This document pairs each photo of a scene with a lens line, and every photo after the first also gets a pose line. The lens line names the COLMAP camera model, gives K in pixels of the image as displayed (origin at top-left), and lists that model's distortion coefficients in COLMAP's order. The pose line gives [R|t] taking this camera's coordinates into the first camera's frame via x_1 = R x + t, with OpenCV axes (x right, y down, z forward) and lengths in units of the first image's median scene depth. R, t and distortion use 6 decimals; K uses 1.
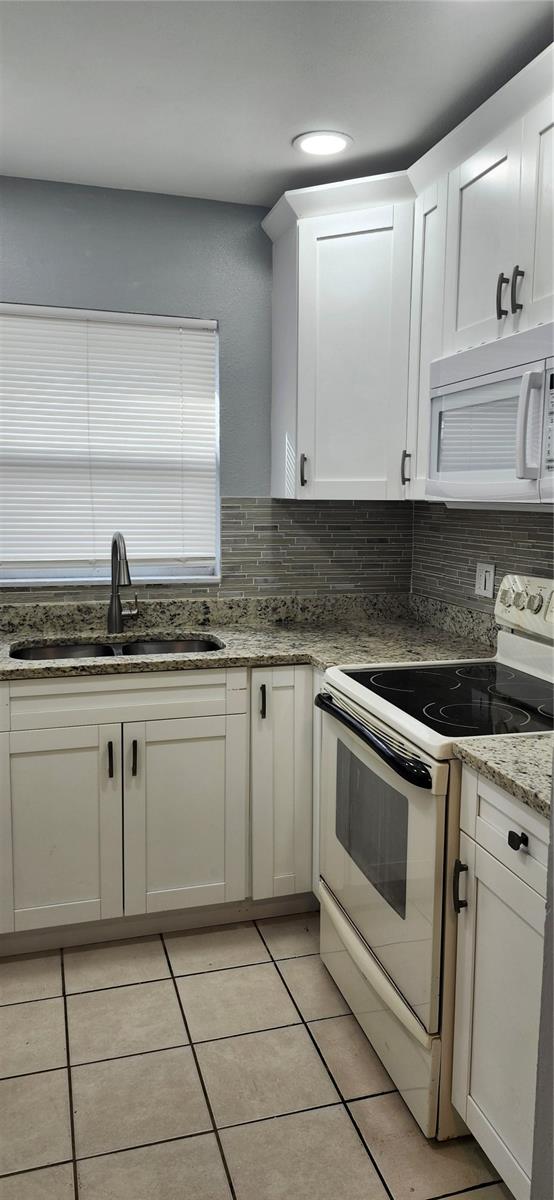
lens RADIAL K [[850.2, 0, 291.8], [0, 850.2, 600.0], [0, 0, 1]] dist [0.110991, -0.085862]
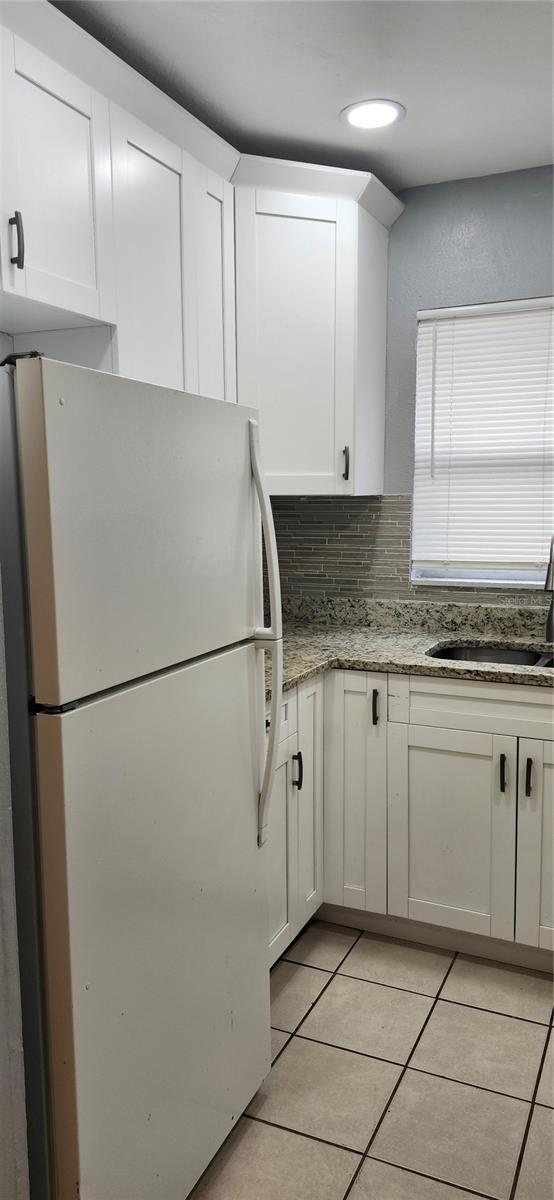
lens RADIAL K [[850.2, 0, 283.6], [0, 850.2, 603.8], [0, 0, 1]] dist [0.110991, -0.085862]
pose [[0.760637, 0.072033, -0.645169, 0.191973], [-0.070050, 0.997129, 0.028742, -0.010097], [0.645387, 0.023332, 0.763499, 0.105982]]
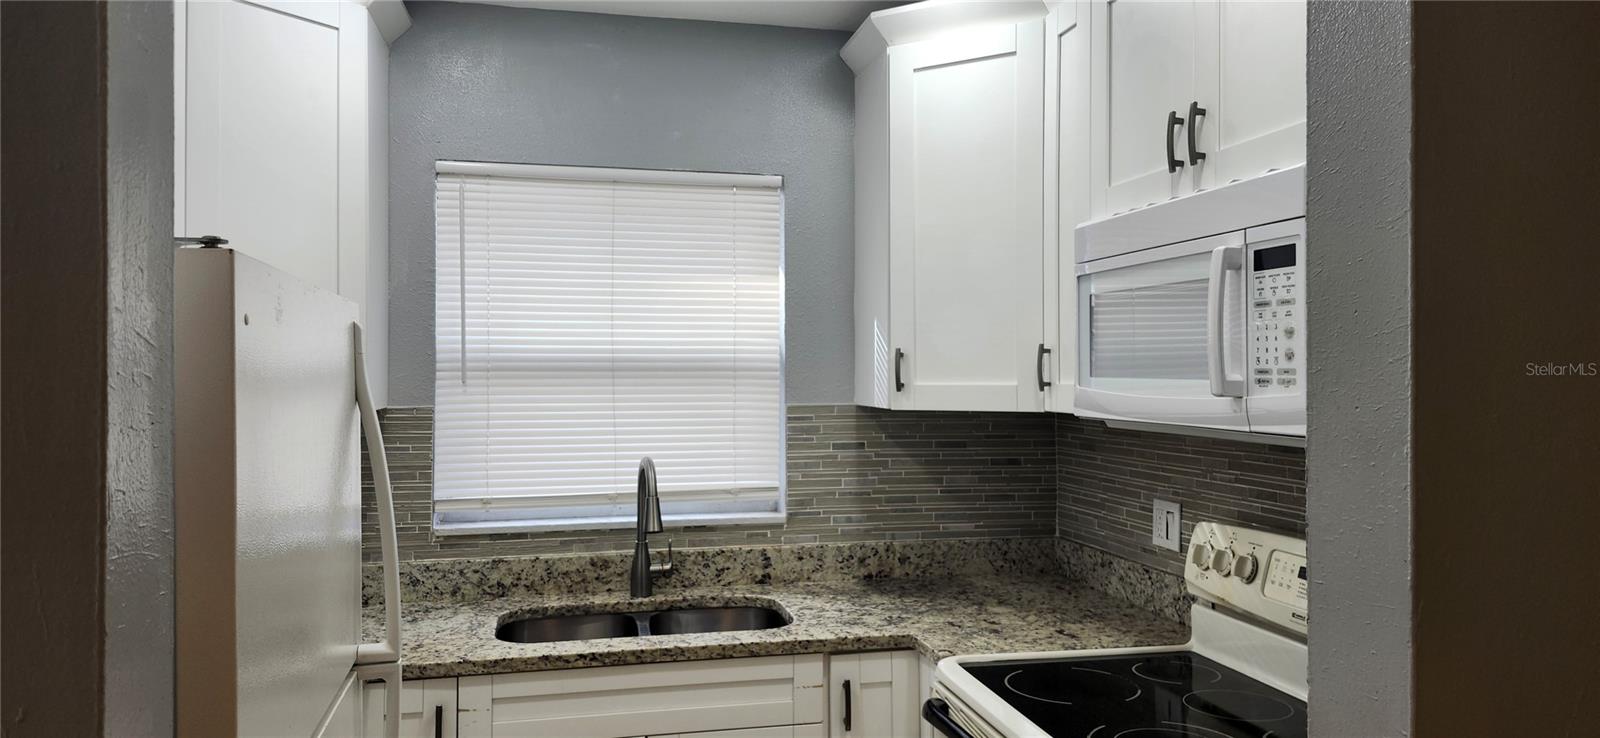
lens RADIAL K [[1133.6, 0, 787.8], [0, 1133.6, 361.9], [0, 0, 1]] dist [0.110991, -0.085862]
pose [[0.996367, -0.012755, -0.084204, 0.000202], [0.001622, 0.991384, -0.130979, -0.035277], [0.085149, 0.130367, 0.987803, 0.039660]]
